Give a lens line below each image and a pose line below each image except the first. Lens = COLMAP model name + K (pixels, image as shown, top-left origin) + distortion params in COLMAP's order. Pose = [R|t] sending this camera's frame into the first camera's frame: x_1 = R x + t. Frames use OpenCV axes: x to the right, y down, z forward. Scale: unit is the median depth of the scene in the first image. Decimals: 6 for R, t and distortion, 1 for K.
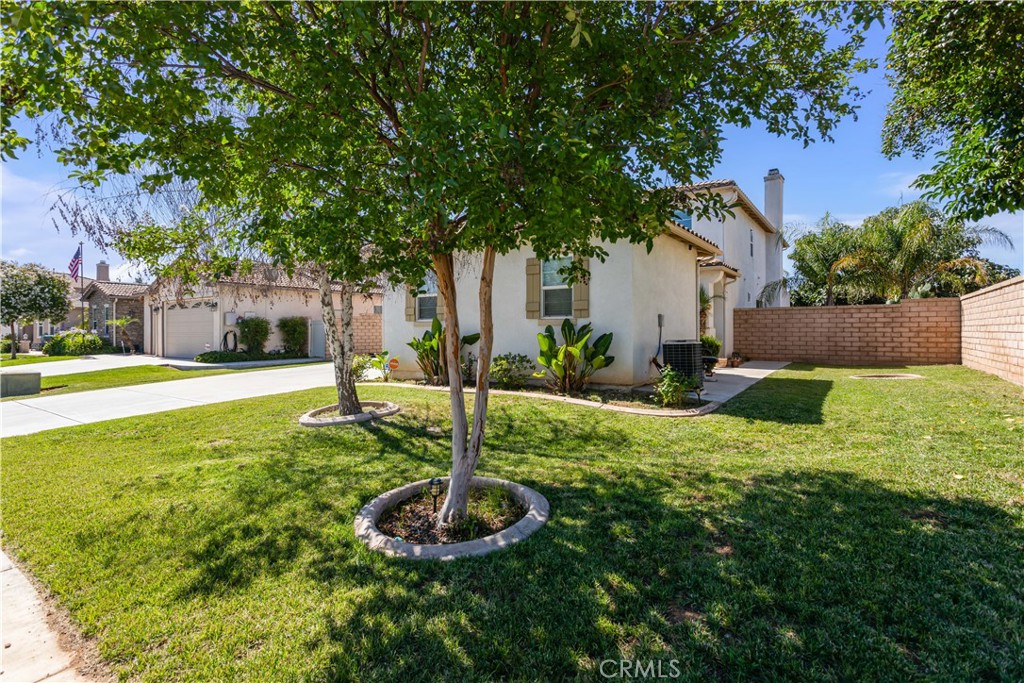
lens RADIAL K [[490.9, 0, 511.1], [0, 490.9, 337.4], [0, 0, 1]] dist [0.016945, -0.000194]
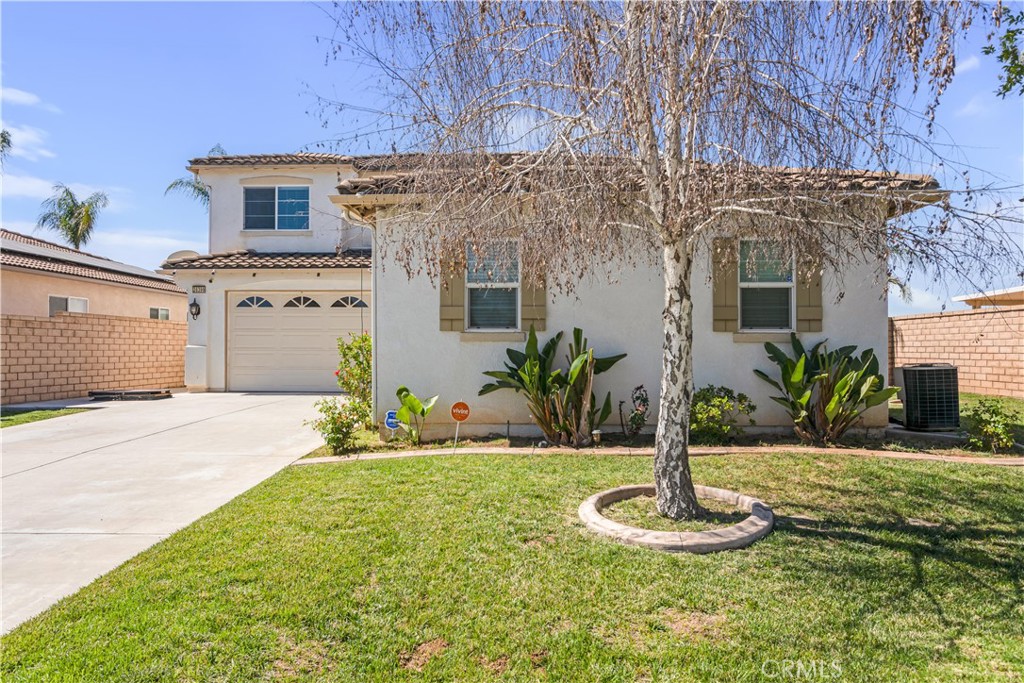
lens RADIAL K [[690.8, 0, 511.9], [0, 690.8, 344.7], [0, 0, 1]] dist [0.001682, 0.000494]
pose [[0.835593, 0.012605, 0.549204, -0.722430], [0.001366, 0.999686, -0.025021, 0.001601], [-0.549347, 0.021658, 0.835314, 0.422120]]
